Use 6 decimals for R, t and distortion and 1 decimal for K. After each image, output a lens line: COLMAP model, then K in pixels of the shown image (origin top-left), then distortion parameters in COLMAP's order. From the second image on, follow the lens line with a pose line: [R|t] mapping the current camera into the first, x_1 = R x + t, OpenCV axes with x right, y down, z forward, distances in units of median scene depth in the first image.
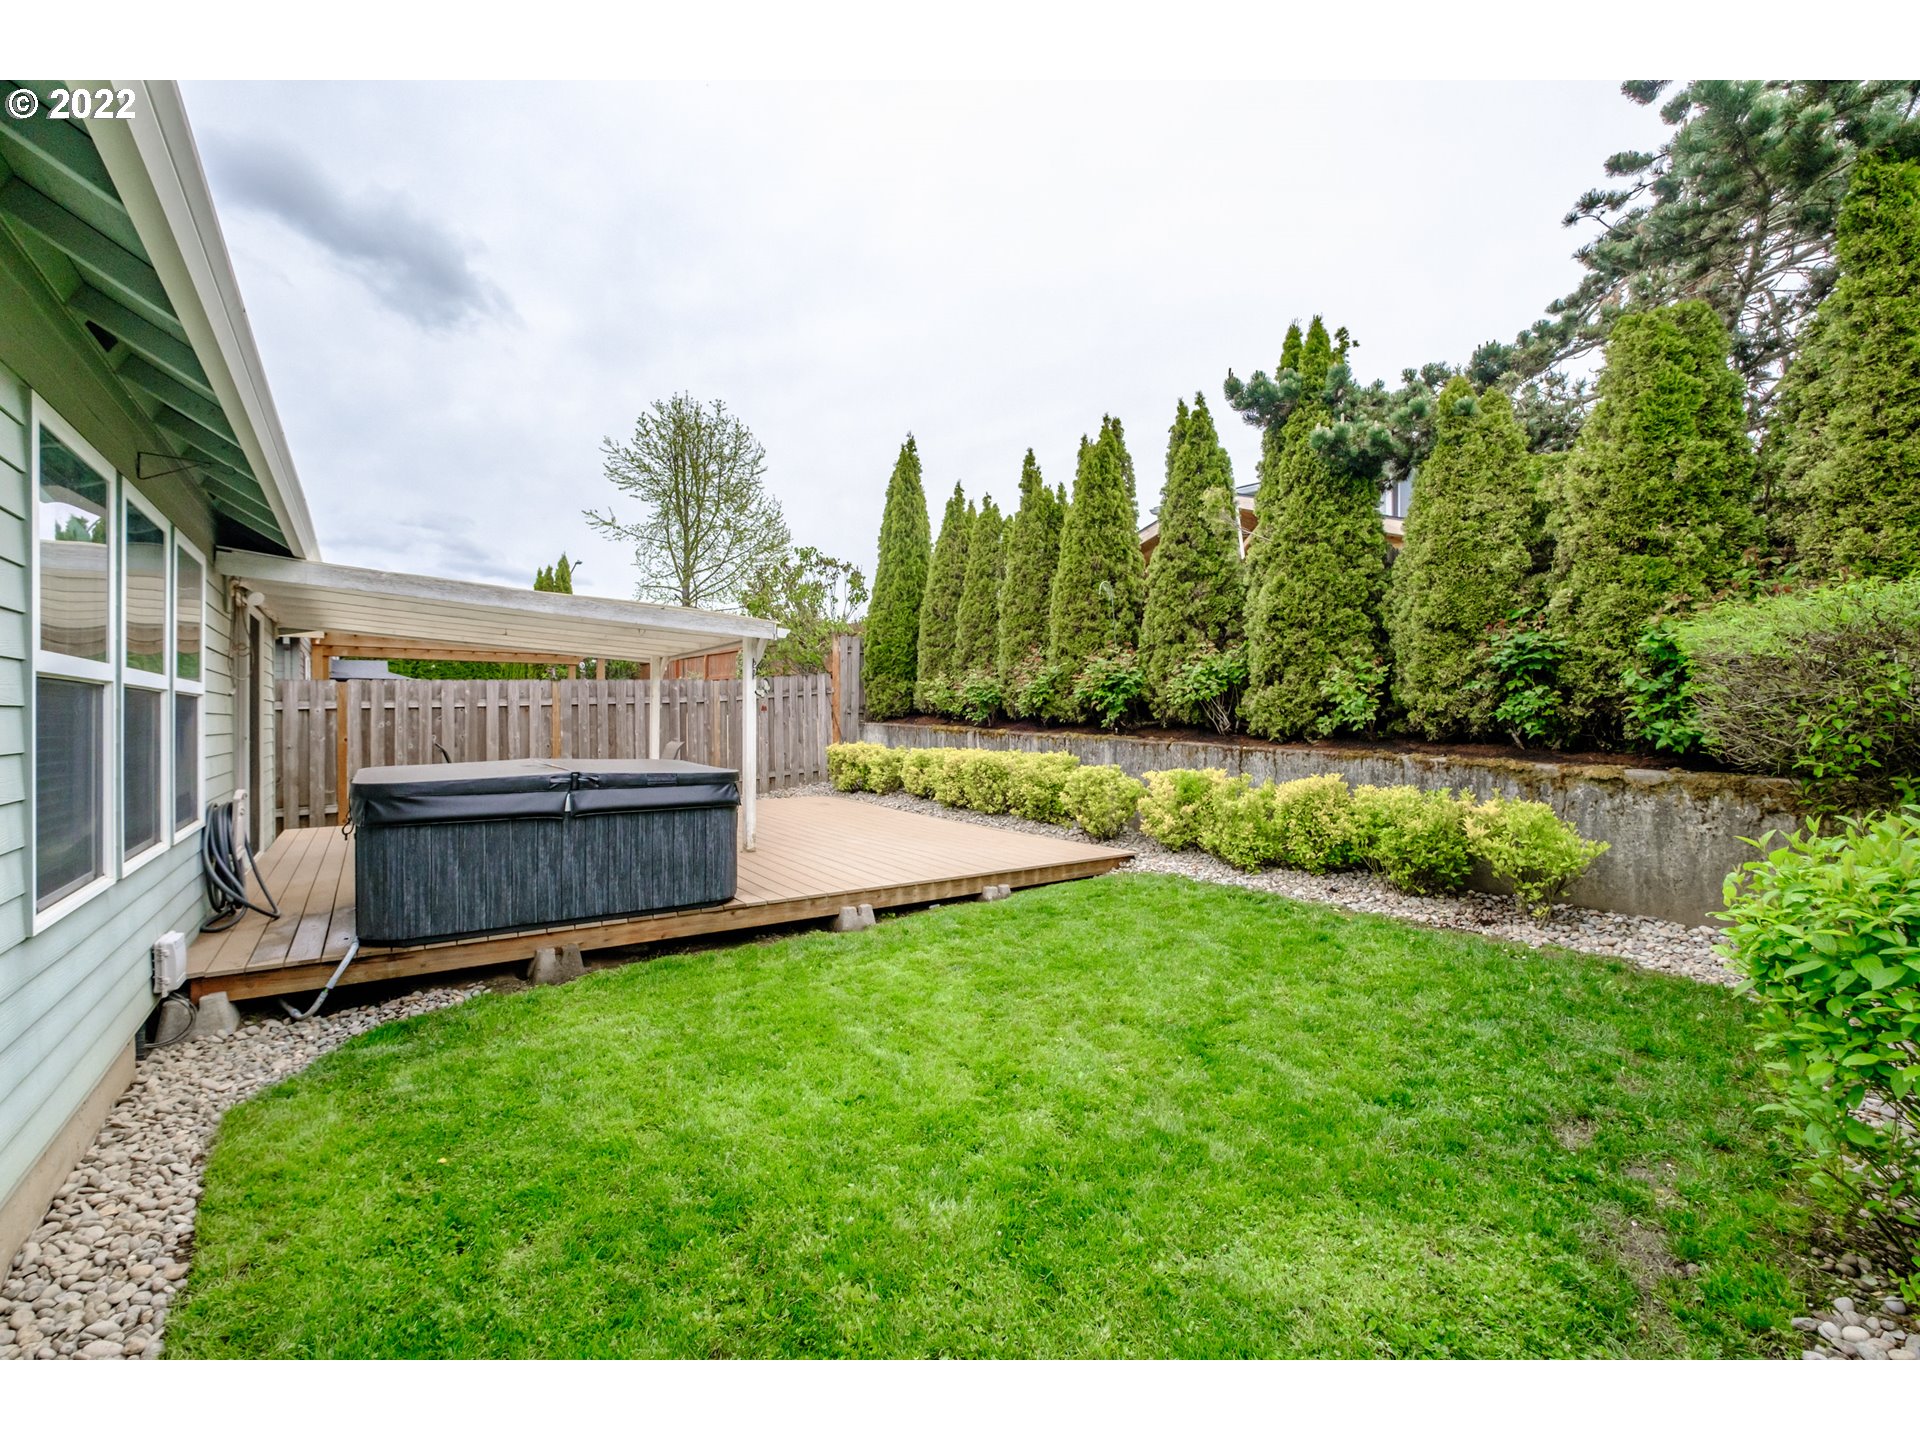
lens RADIAL K [[839.7, 0, 959.1], [0, 839.7, 733.6], [0, 0, 1]] dist [-0.000134, 0.000034]
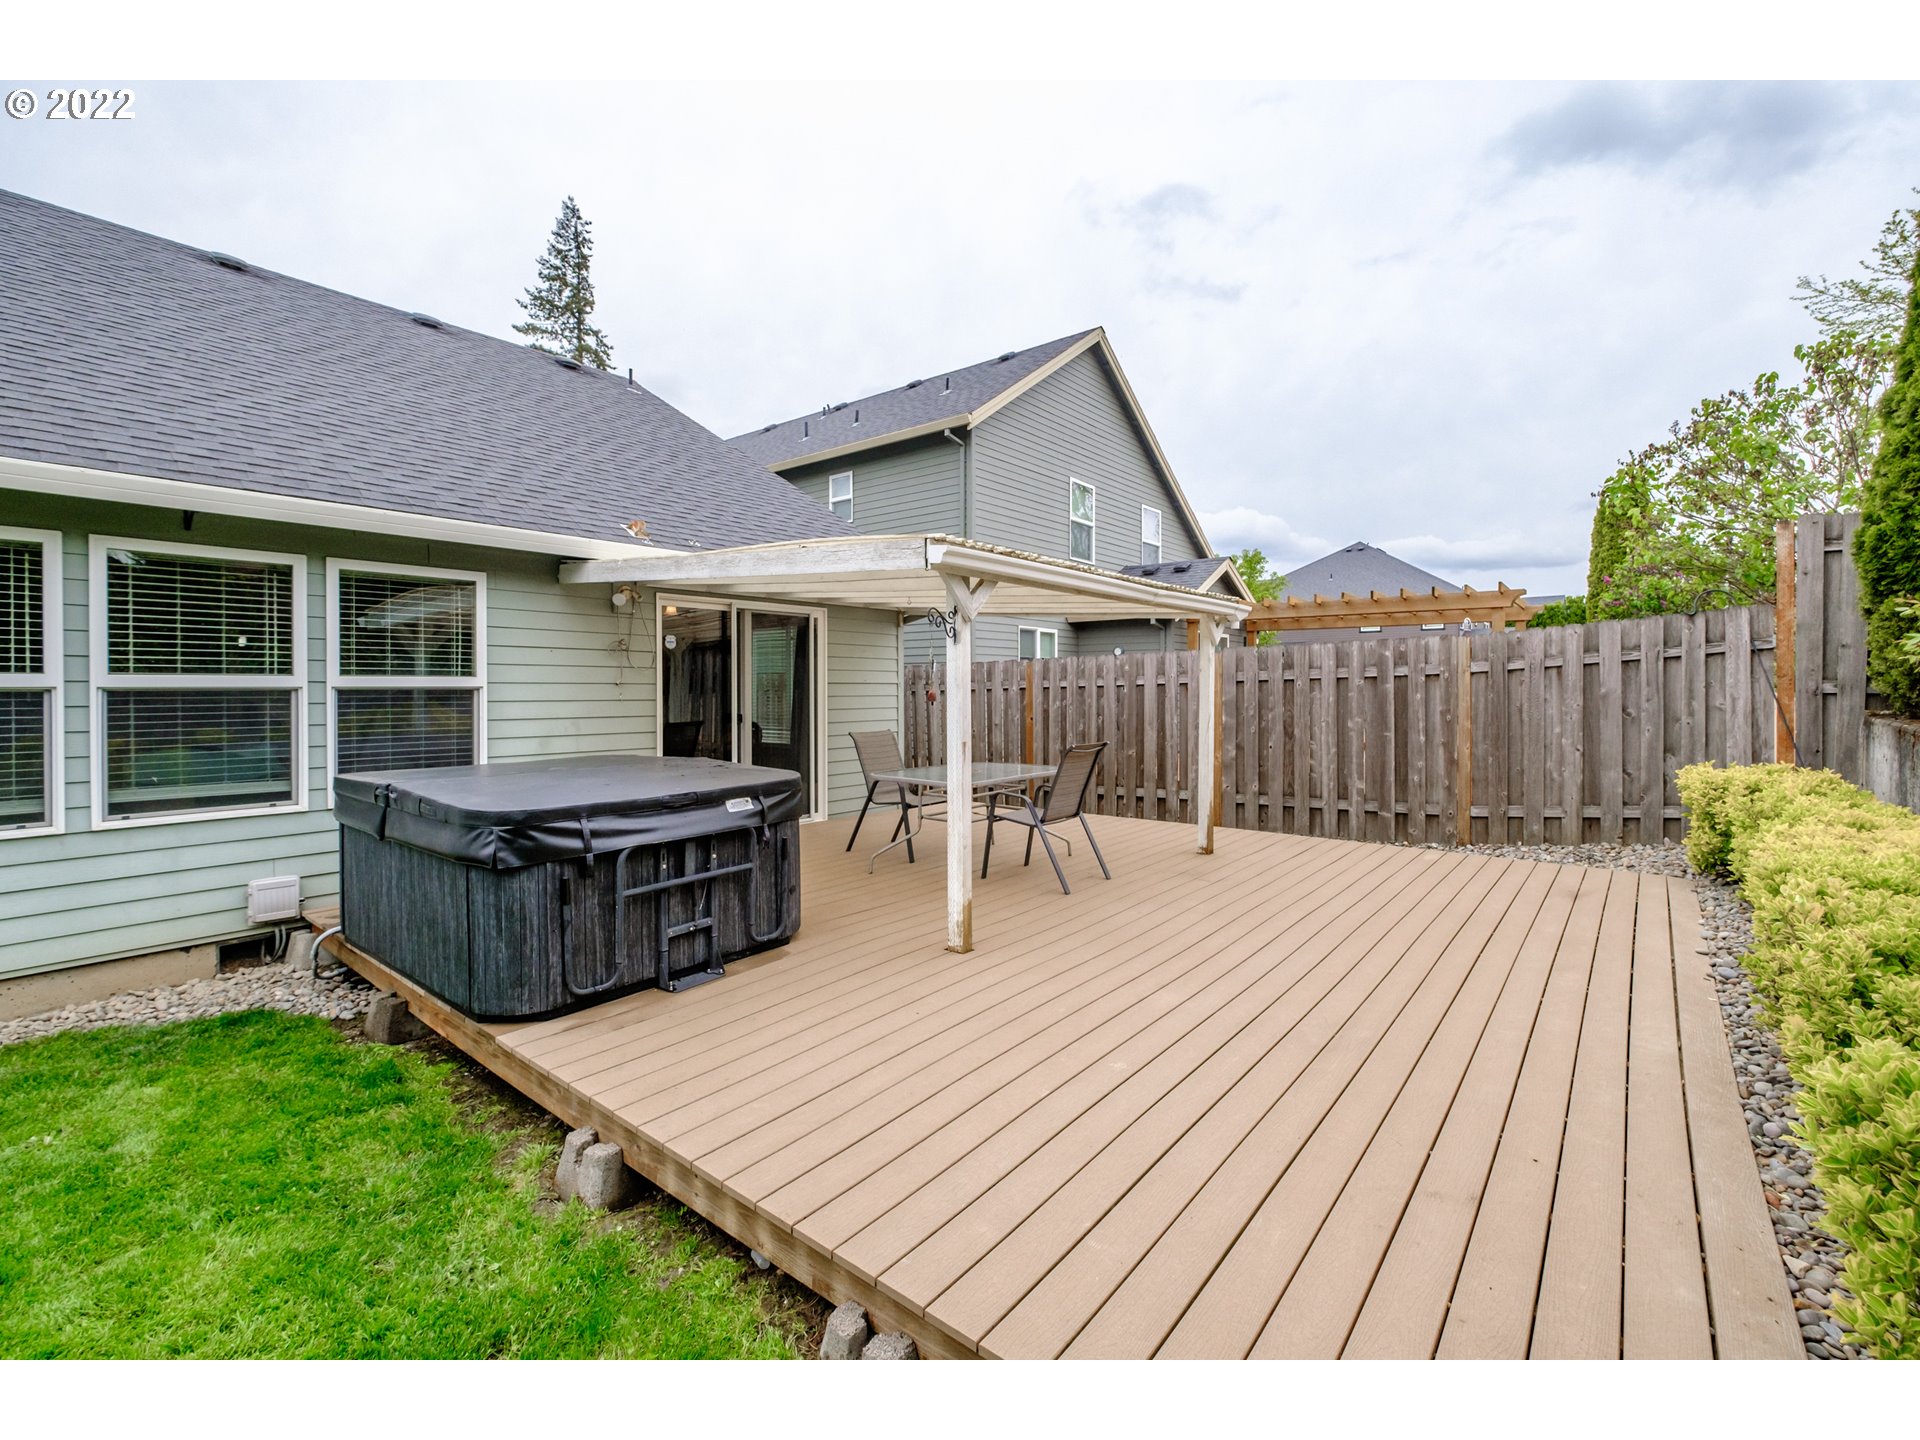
lens RADIAL K [[839.7, 0, 959.1], [0, 839.7, 733.6], [0, 0, 1]] dist [-0.000134, 0.000034]
pose [[0.278654, 0.051307, -0.959020, 0.174127], [-0.021473, 0.998655, 0.047188, -0.016806], [0.960151, 0.007444, 0.279381, 0.524985]]
